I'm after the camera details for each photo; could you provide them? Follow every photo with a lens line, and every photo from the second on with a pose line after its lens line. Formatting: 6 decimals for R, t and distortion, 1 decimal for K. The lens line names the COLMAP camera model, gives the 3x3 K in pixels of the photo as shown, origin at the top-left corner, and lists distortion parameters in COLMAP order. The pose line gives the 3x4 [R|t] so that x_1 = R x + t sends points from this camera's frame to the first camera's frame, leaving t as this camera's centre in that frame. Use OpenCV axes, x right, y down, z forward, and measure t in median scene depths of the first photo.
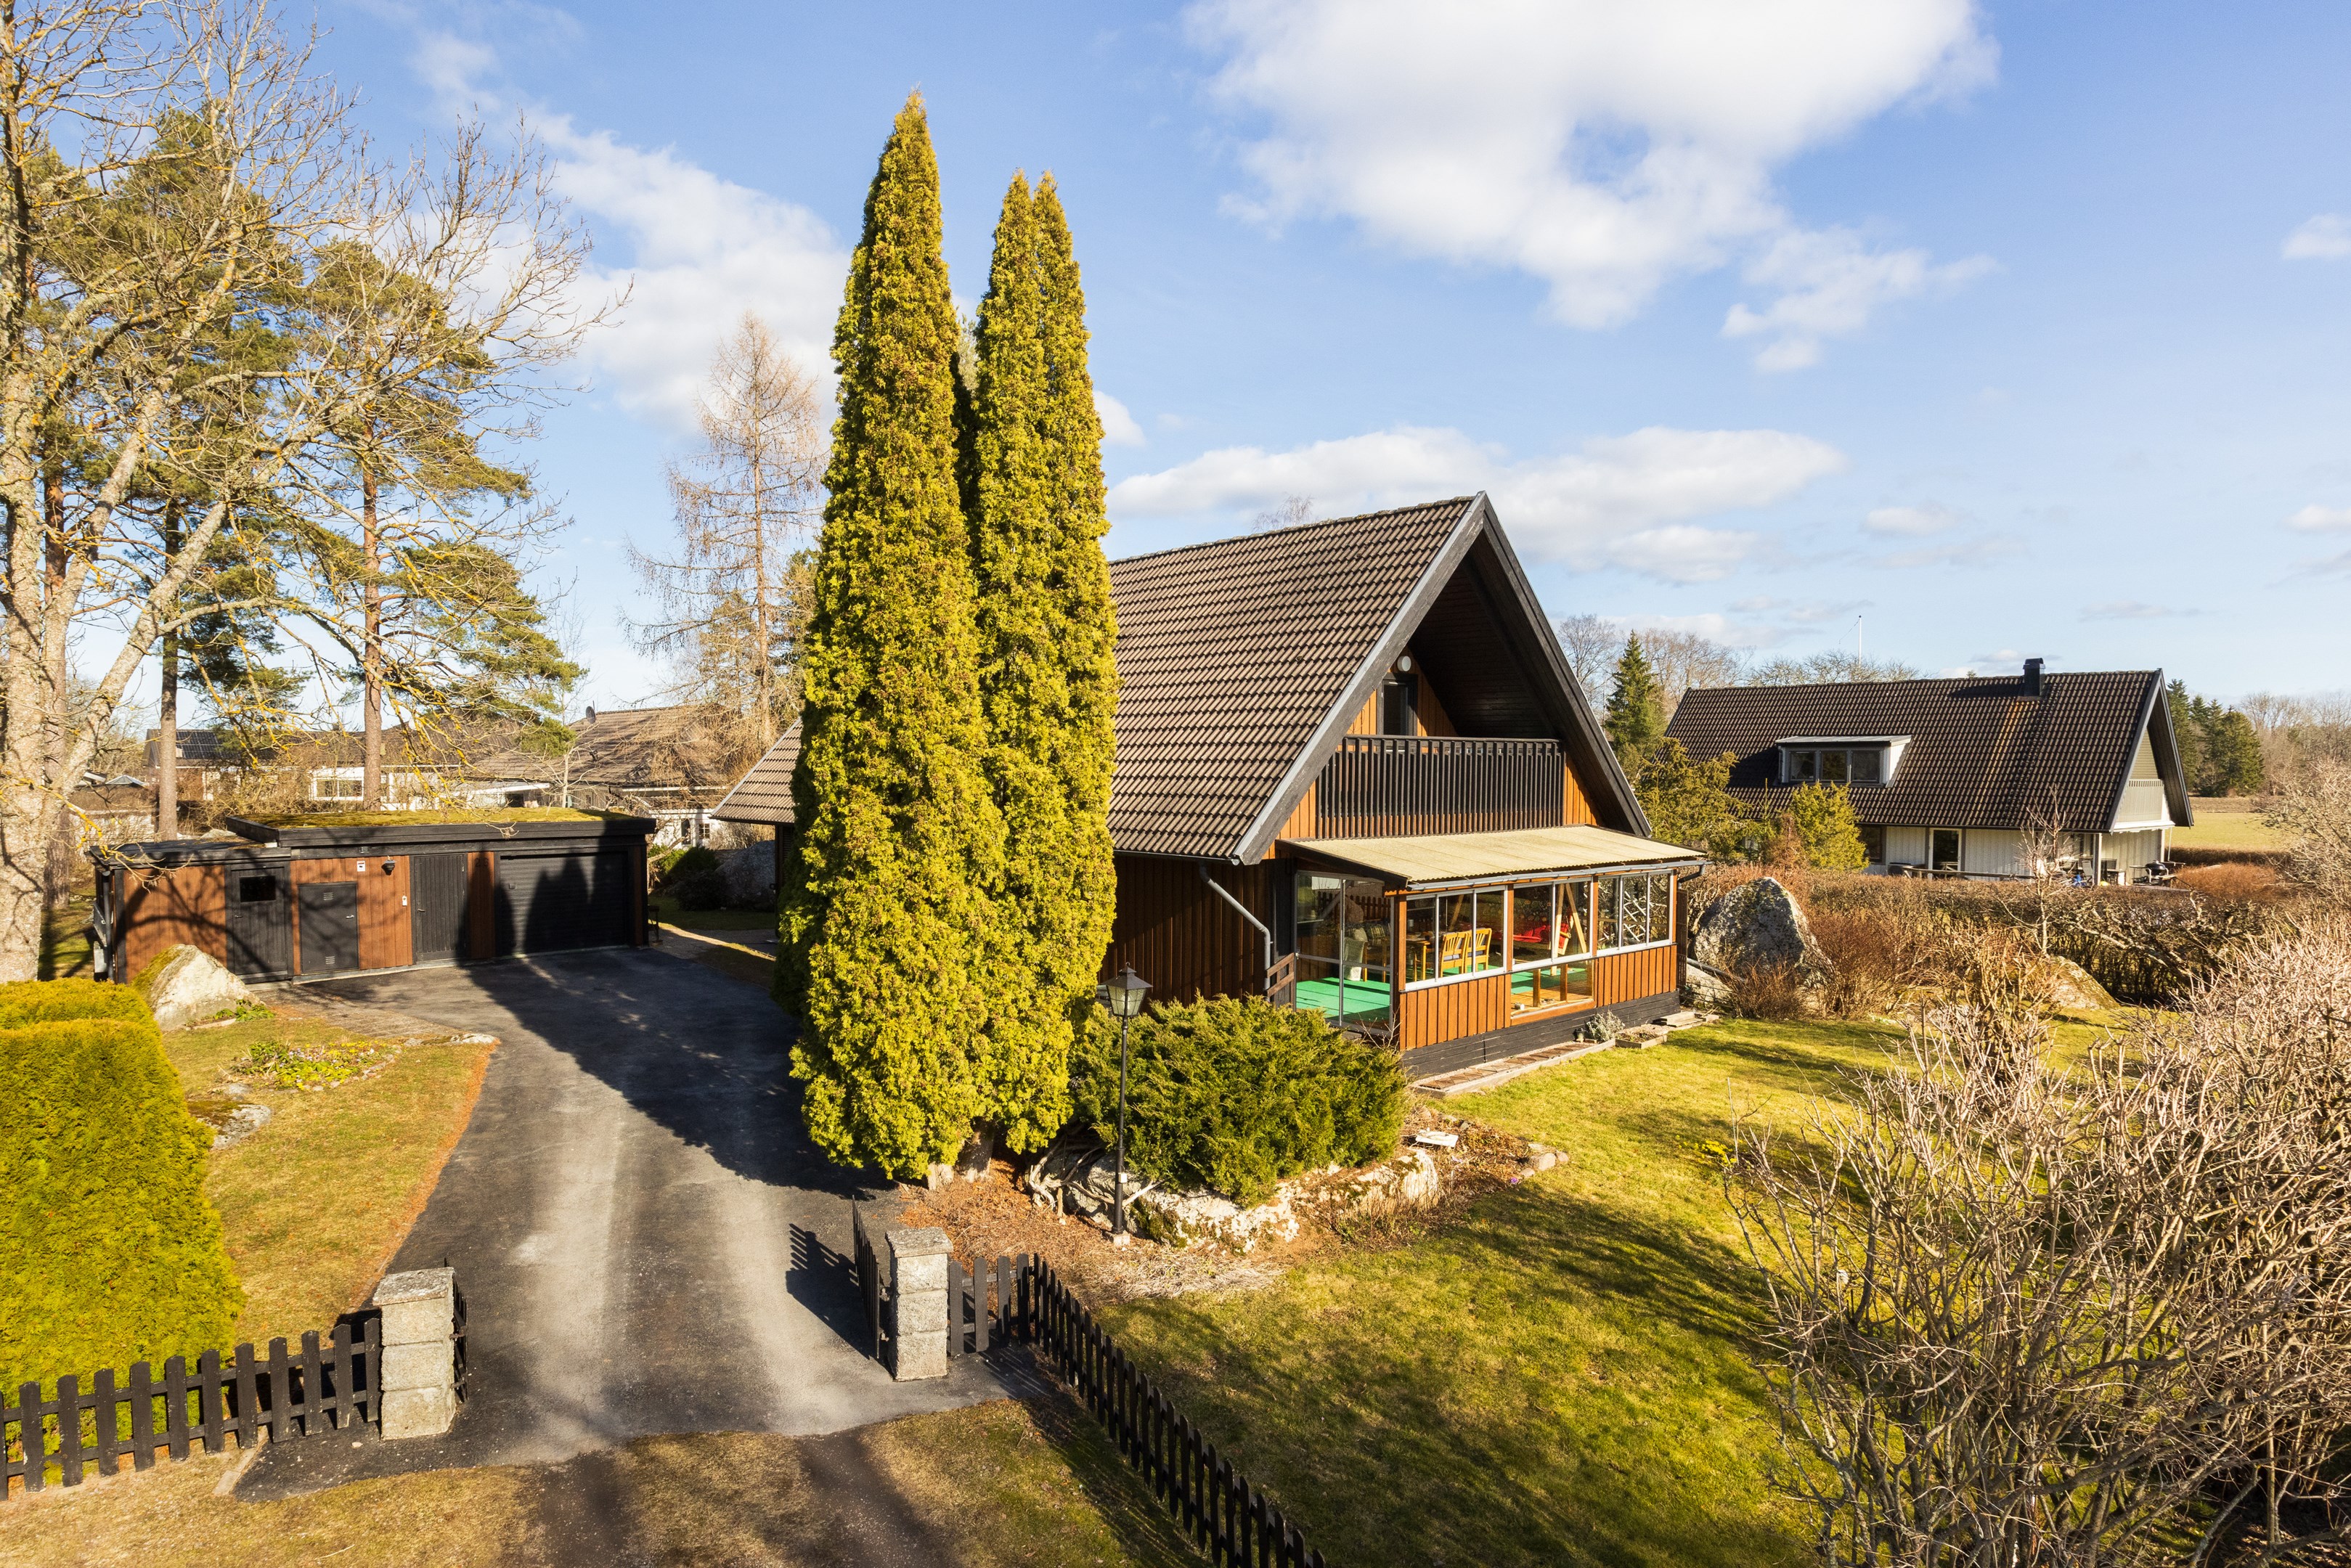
lens RADIAL K [[1307.0, 0, 1091.9], [0, 1307.0, 804.3], [0, 0, 1]] dist [-0.000928, -0.000281]
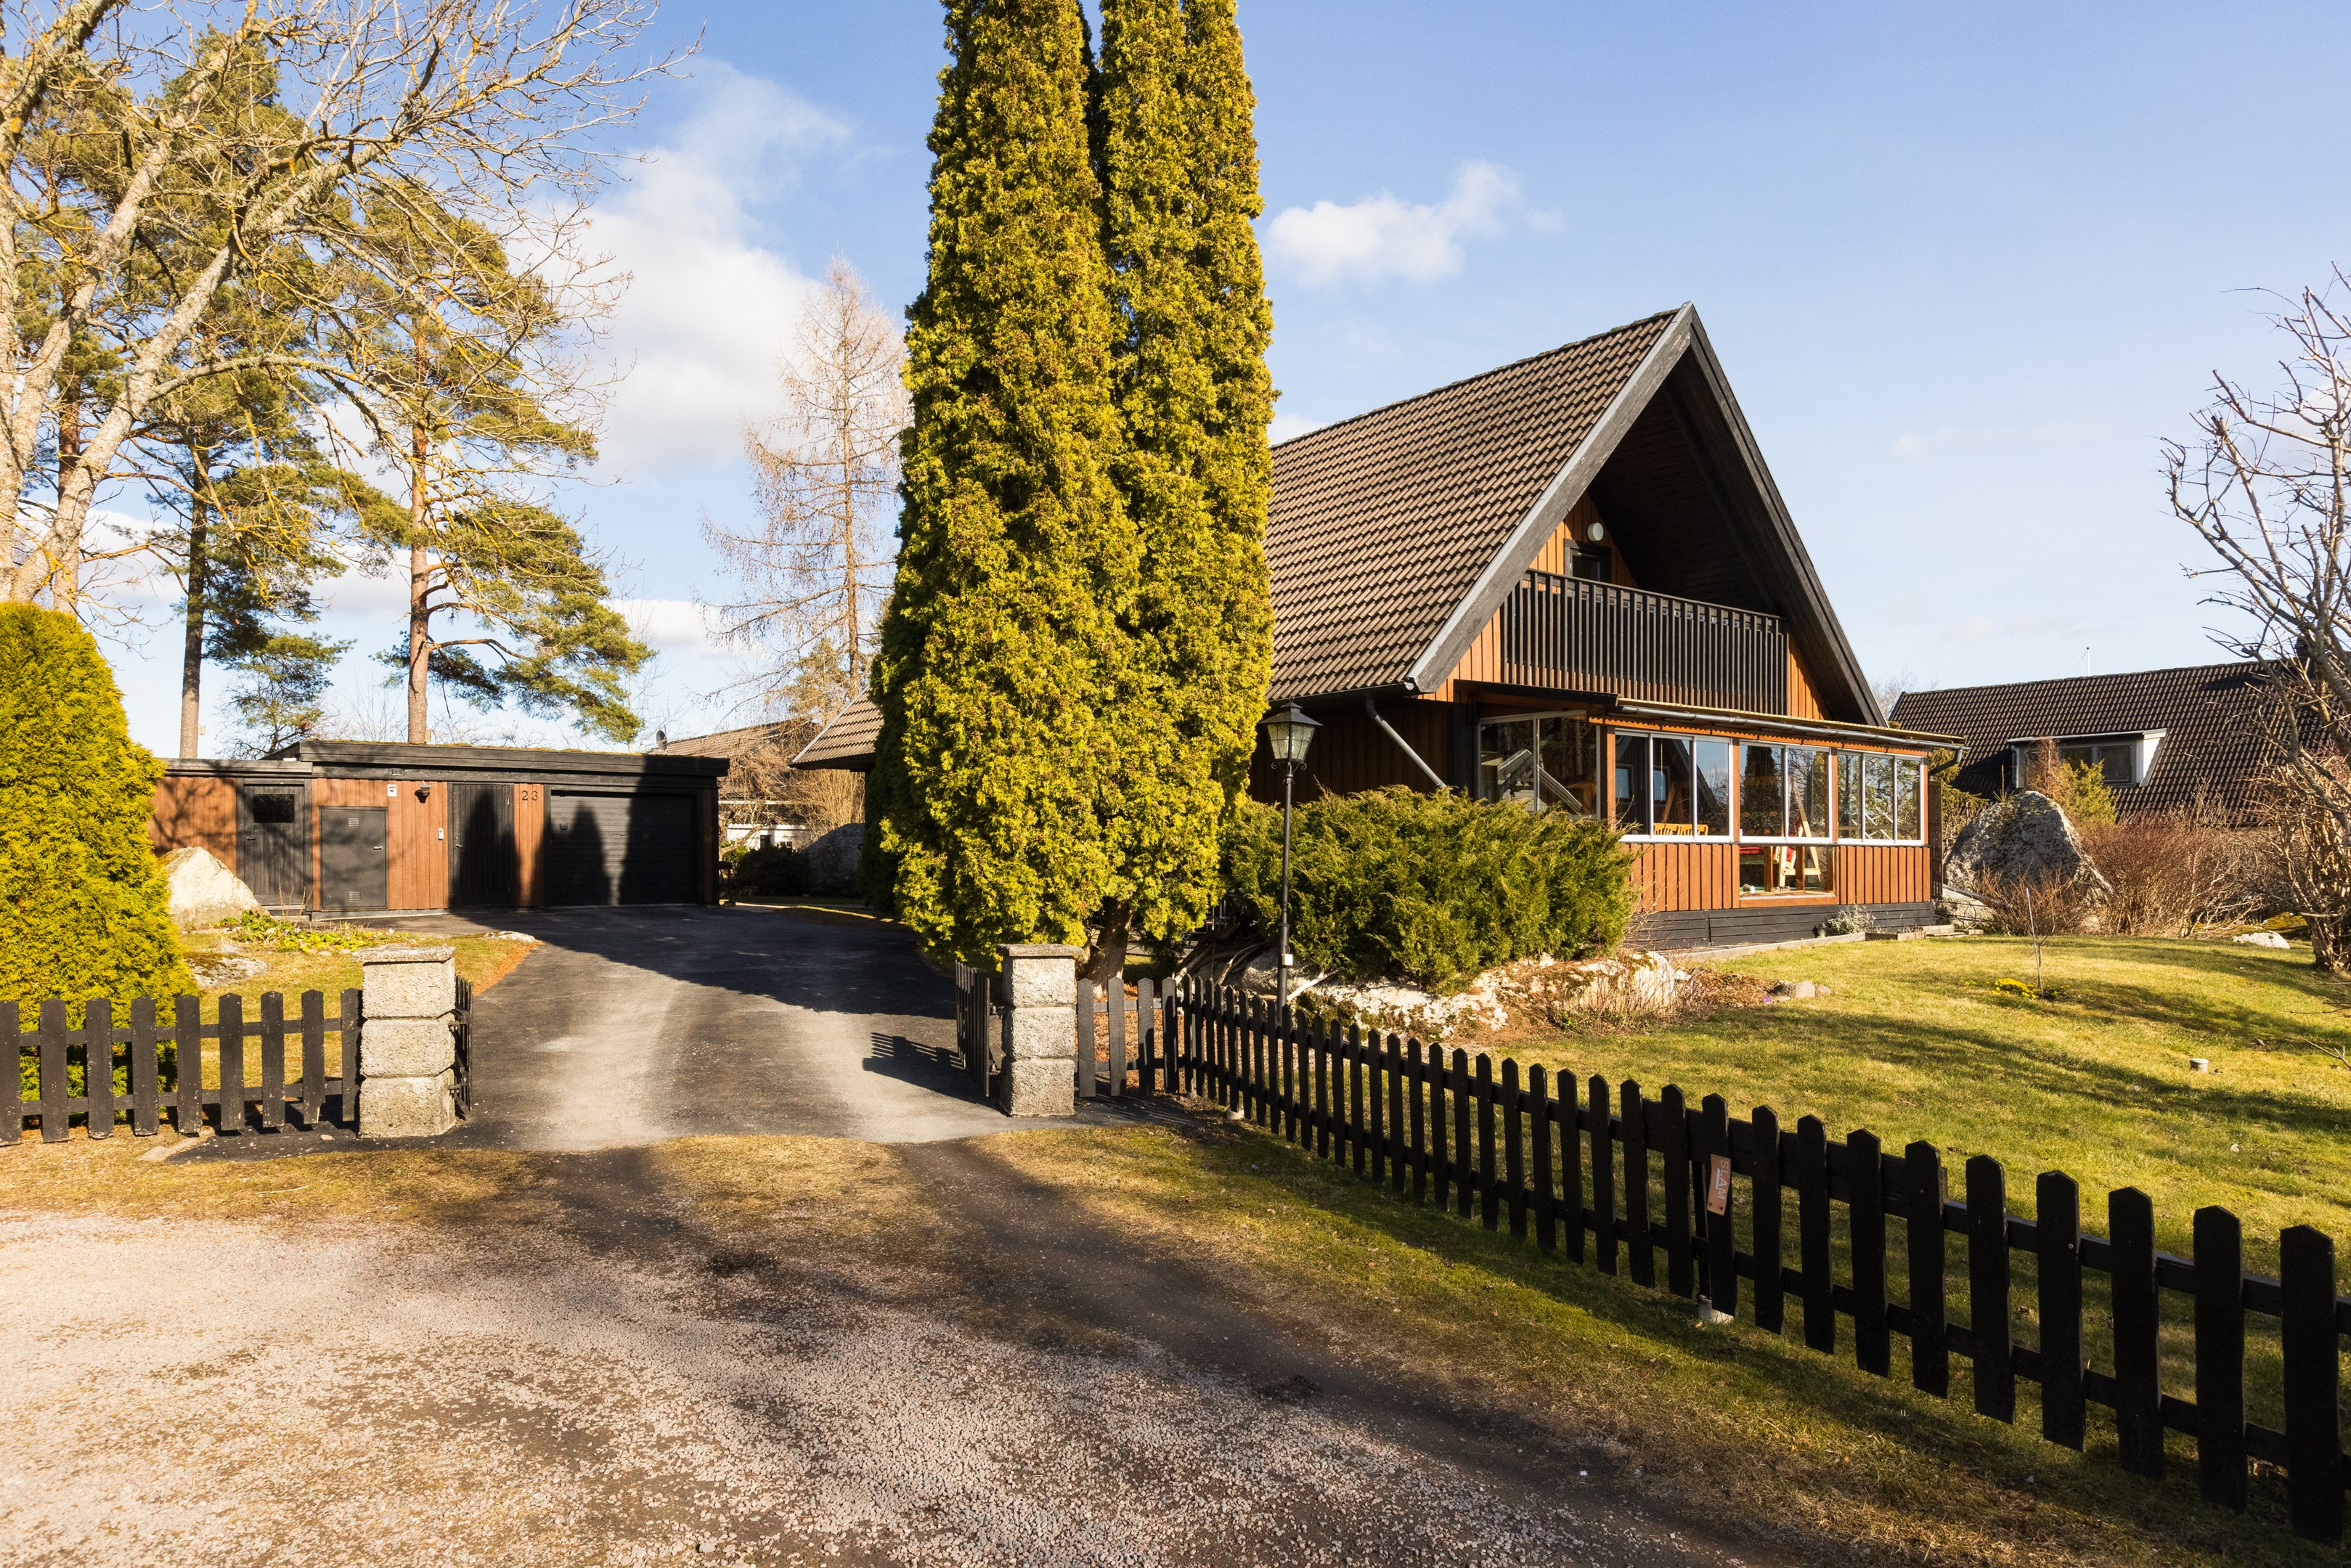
lens RADIAL K [[1449.0, 0, 1176.9], [0, 1449.0, 846.7], [0, 0, 1]] dist [-0.003133, 0.001008]
pose [[0.999648, -0.005068, -0.026037, -0.020200], [0.003853, 0.998911, -0.046488, 0.248791], [0.026245, 0.046371, 0.998579, 0.095693]]
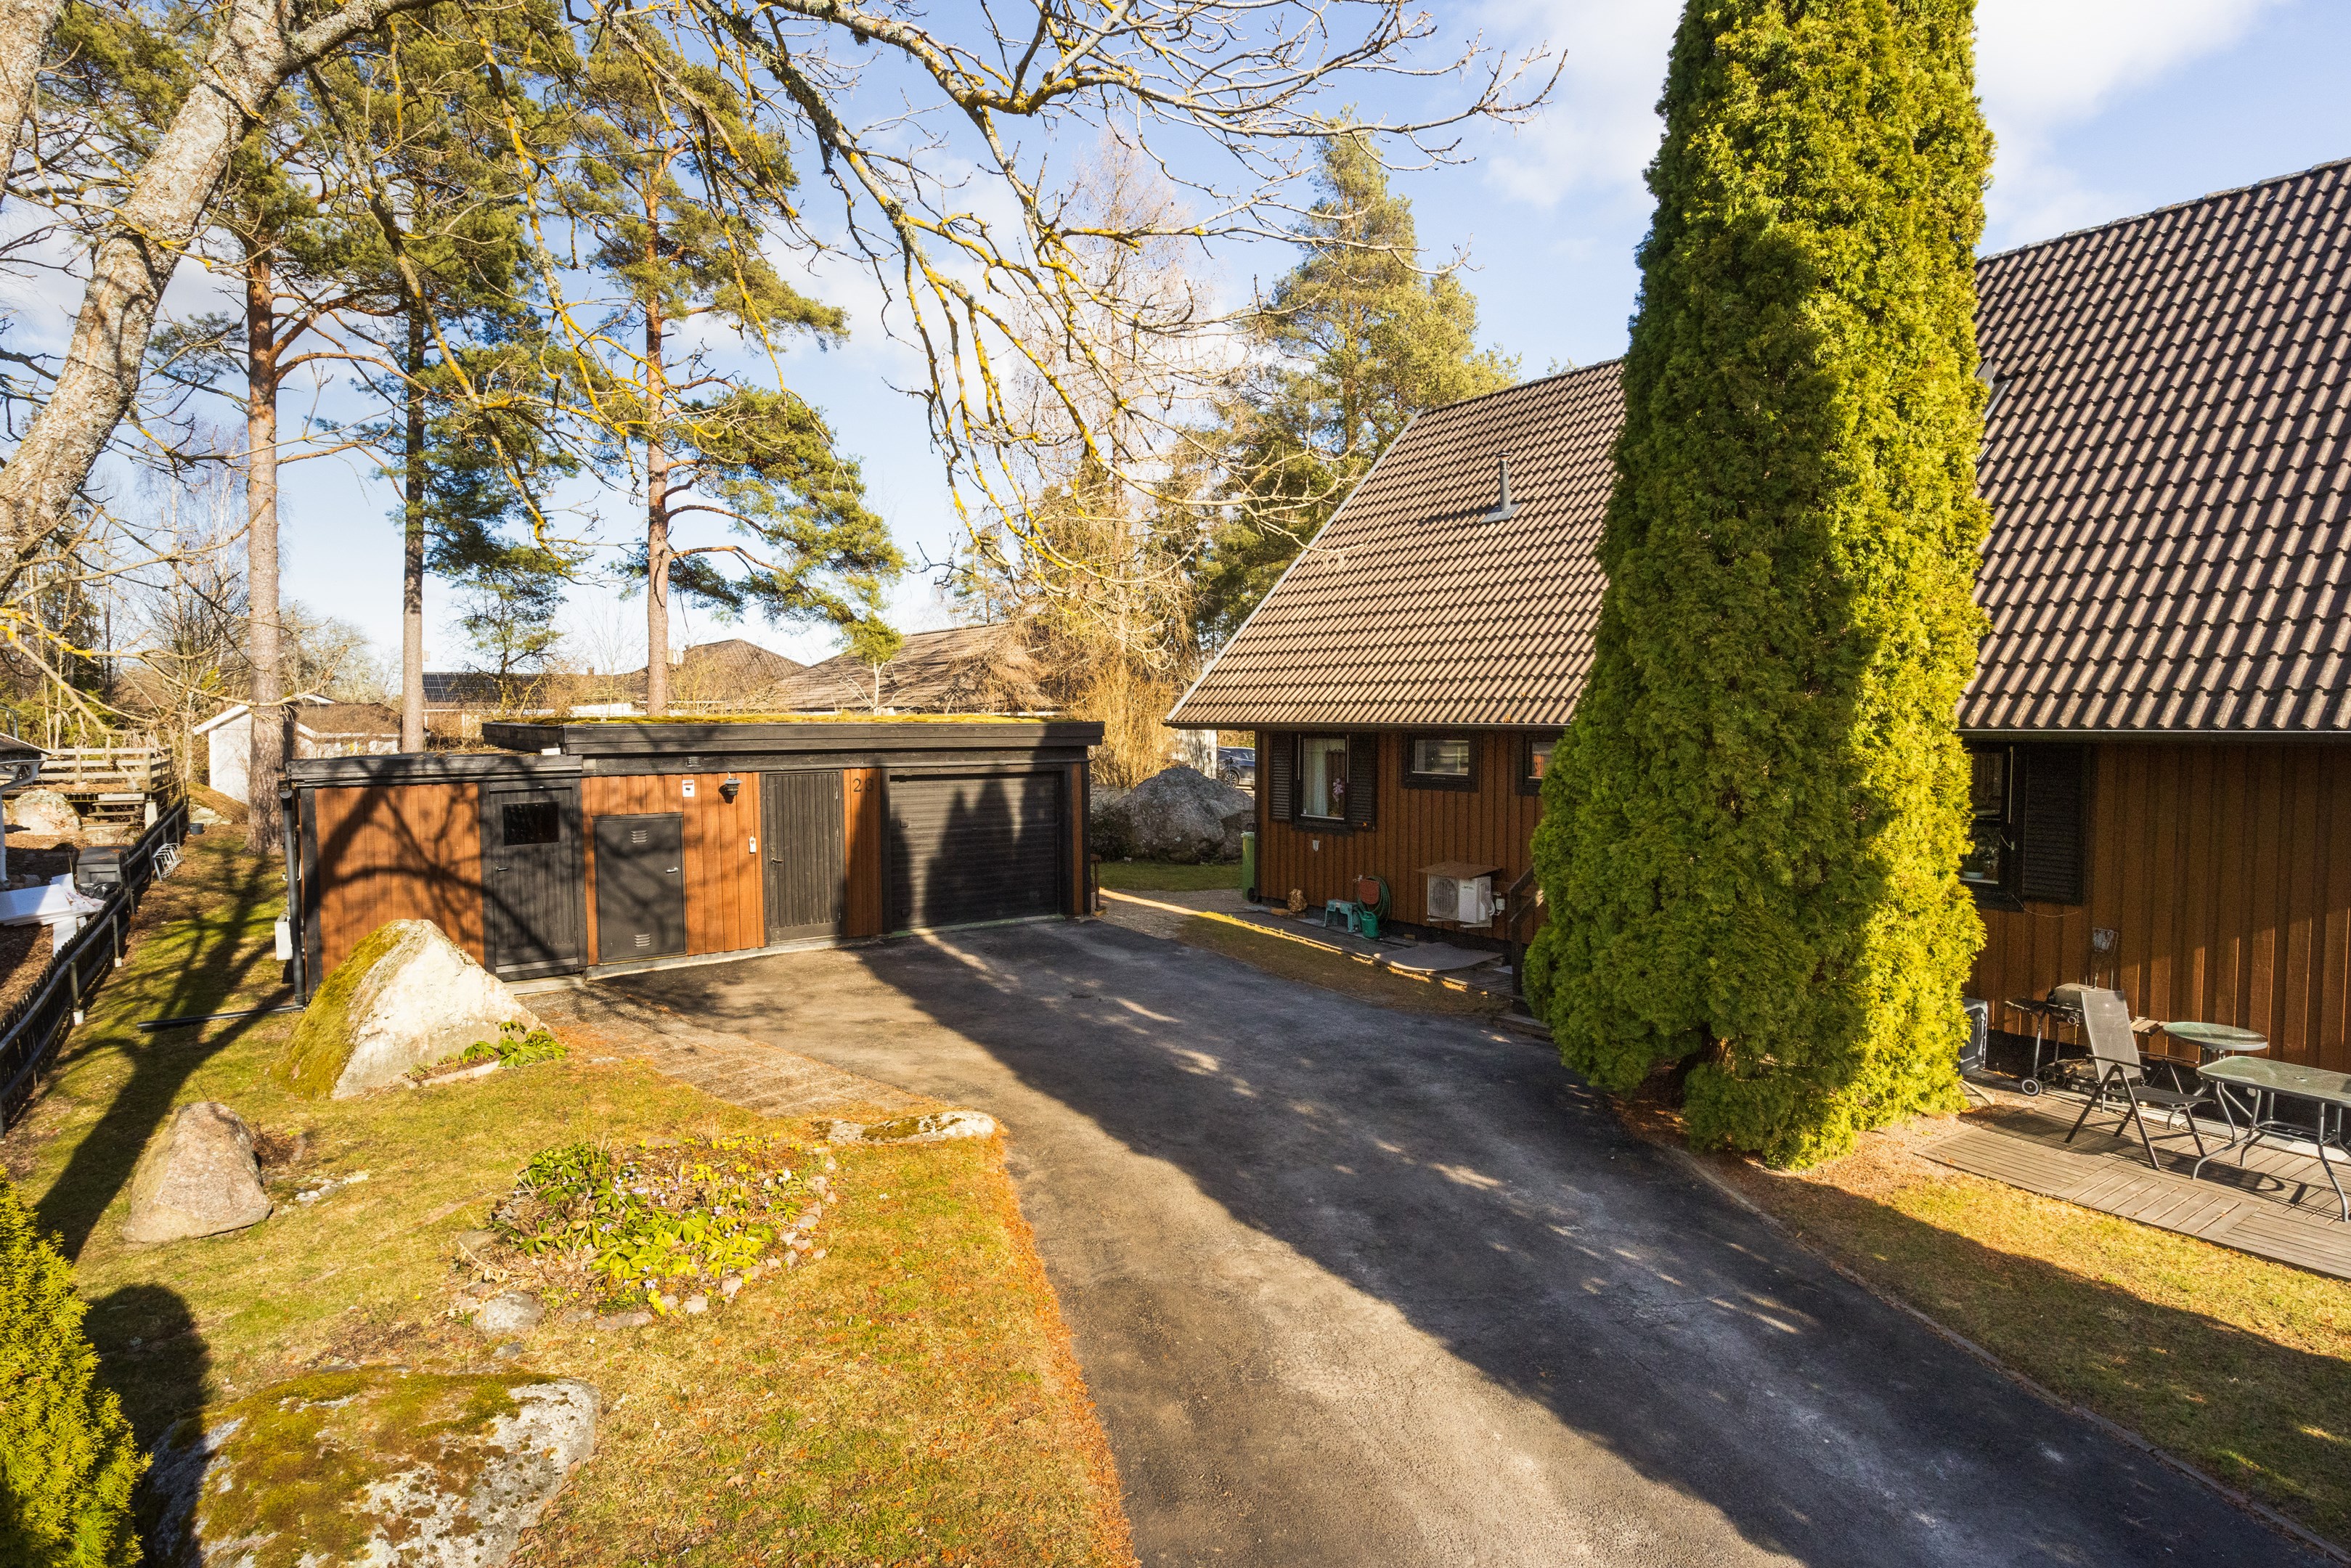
lens RADIAL K [[1237.8, 0, 1175.5], [0, 1237.8, 784.0], [0, 0, 1]] dist [-0.004112, -0.002117]
pose [[0.997006, 0.003156, -0.077255, -0.537732], [-0.001601, 0.999795, 0.020179, 0.062692], [0.077303, -0.019995, 0.996807, 0.820242]]
